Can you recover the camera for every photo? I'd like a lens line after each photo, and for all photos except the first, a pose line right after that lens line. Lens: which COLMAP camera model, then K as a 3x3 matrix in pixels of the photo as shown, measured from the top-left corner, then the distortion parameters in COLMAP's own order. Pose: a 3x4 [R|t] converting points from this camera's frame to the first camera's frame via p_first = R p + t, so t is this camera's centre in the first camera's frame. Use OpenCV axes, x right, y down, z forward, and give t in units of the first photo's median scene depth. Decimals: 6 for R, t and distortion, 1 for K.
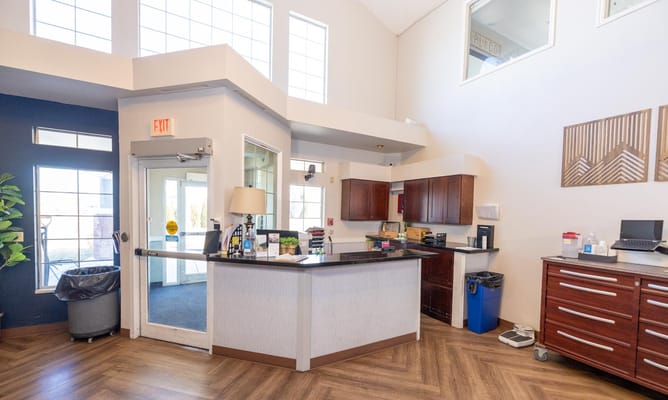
lens RADIAL K [[285.8, 0, 334.8], [0, 285.8, 222.6], [0, 0, 1]] dist [0.001409, 0.000242]
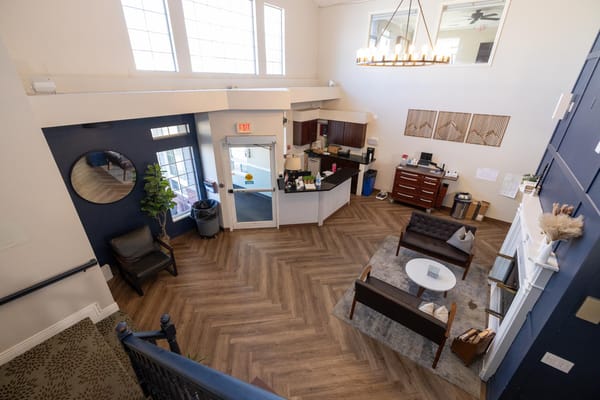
lens RADIAL K [[251.2, 0, 300.0], [0, 251.2, 200.0], [0, 0, 1]] dist [-0.000061, 0.000003]
pose [[0.914366, -0.187982, 0.358605, -0.885771], [0.028284, 0.913180, 0.406574, -0.523360], [-0.403899, -0.361615, 0.840298, -0.629394]]
